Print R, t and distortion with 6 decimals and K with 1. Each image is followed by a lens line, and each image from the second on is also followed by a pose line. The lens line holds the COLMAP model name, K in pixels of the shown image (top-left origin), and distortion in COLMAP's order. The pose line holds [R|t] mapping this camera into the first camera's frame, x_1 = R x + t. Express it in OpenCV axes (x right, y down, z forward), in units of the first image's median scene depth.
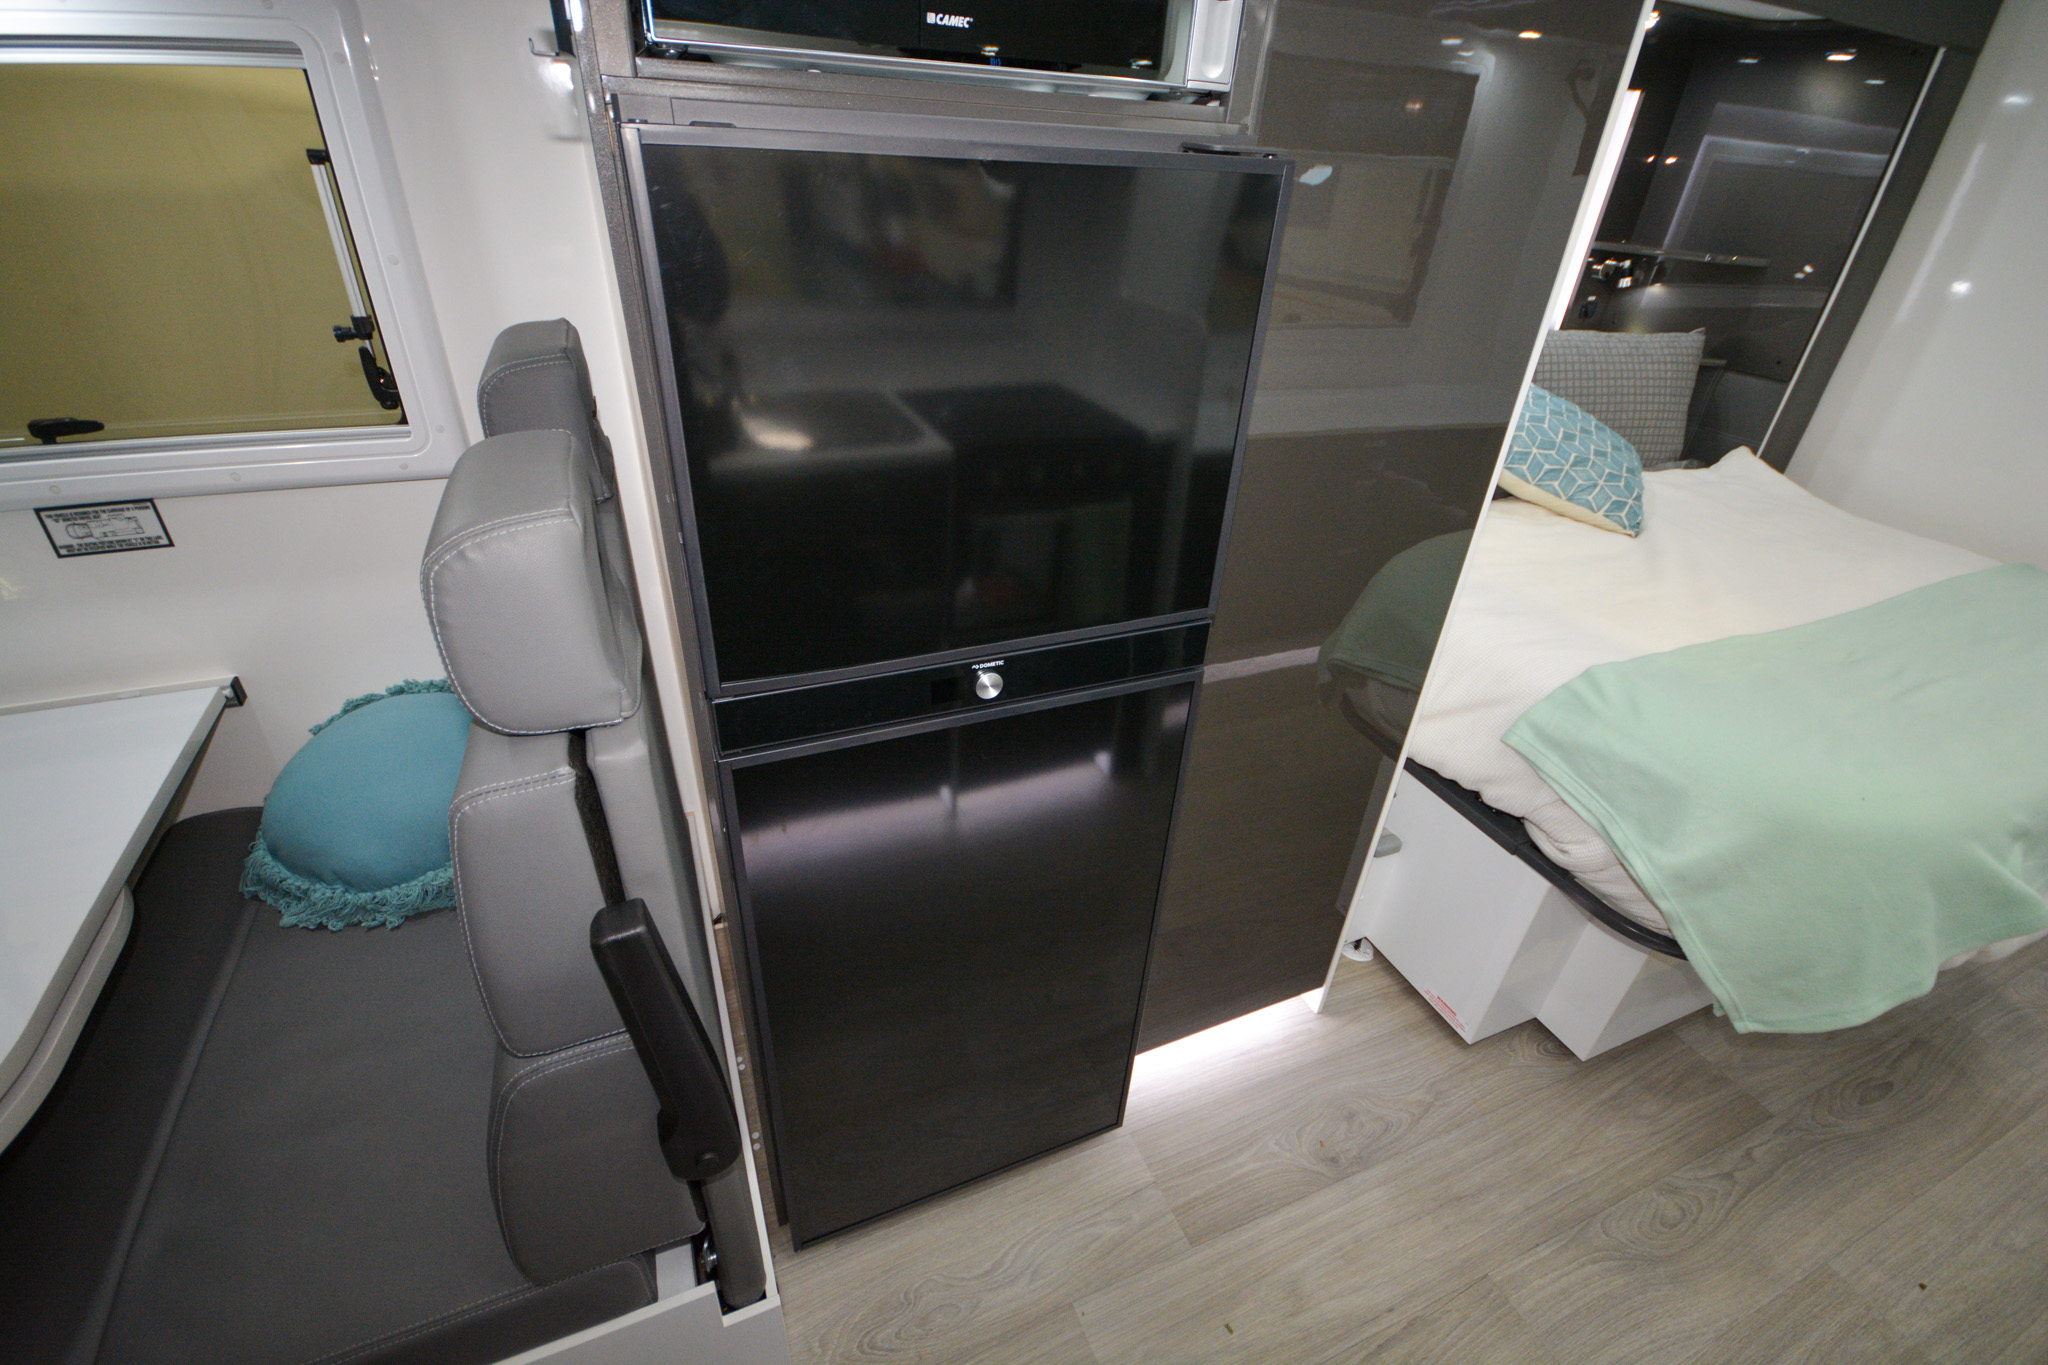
lens RADIAL K [[897.8, 0, 1018.7], [0, 897.8, 688.1], [0, 0, 1]] dist [0.010537, -0.013459]
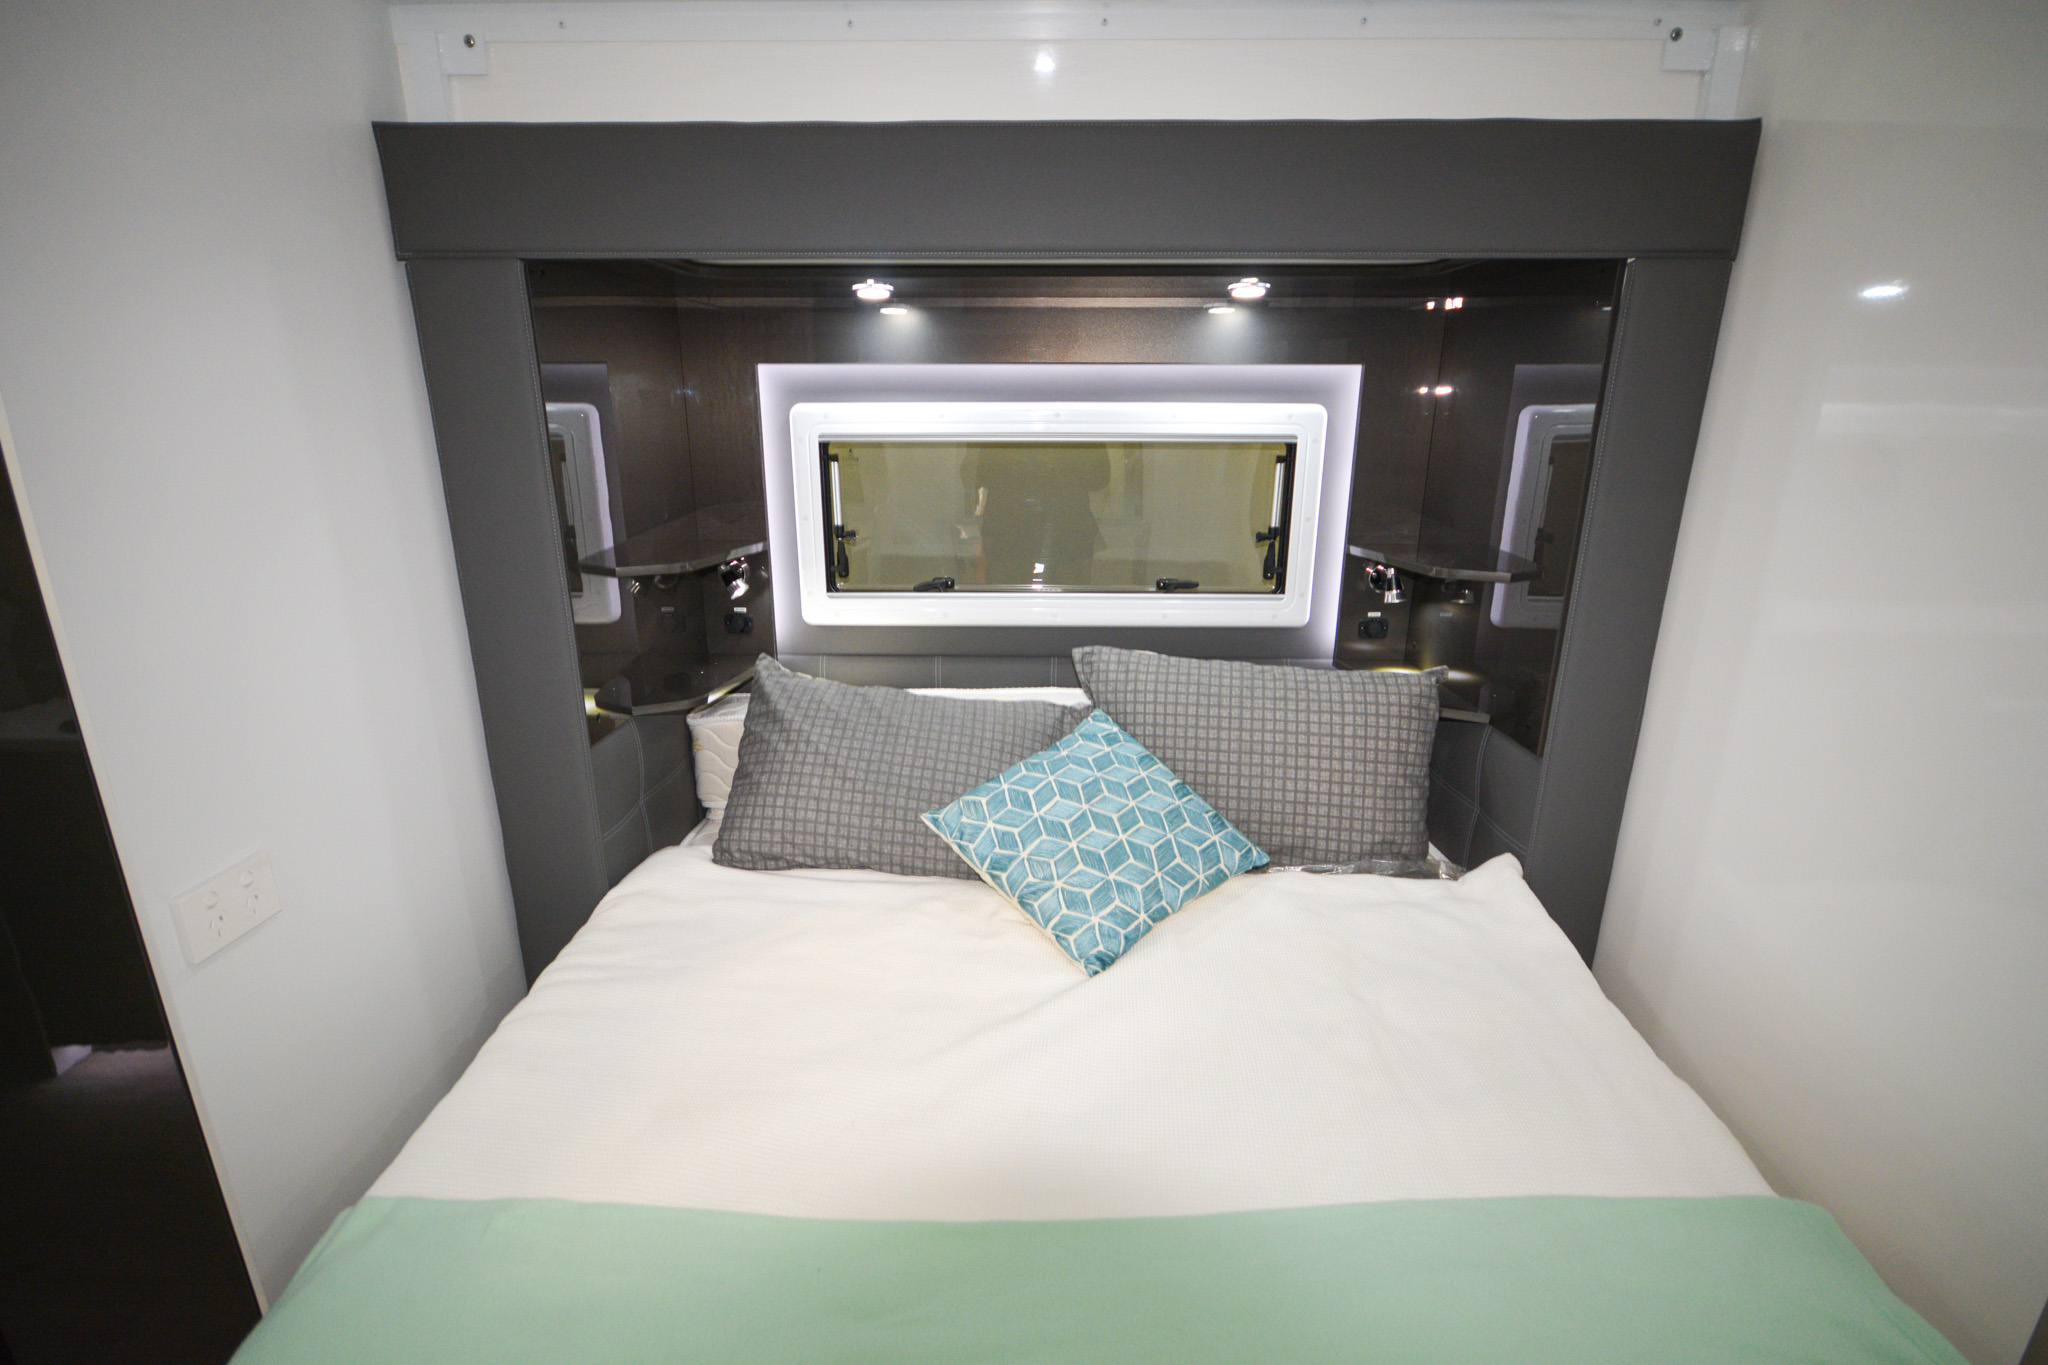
lens RADIAL K [[897.8, 0, 1022.9], [0, 897.8, 685.6], [0, 0, 1]] dist [0.010537, -0.013459]
pose [[0.912358, 0.070288, -0.403313, 1.270452], [-0.172605, 0.959354, -0.223267, -0.310224], [0.371227, 0.273314, 0.887406, 0.491468]]
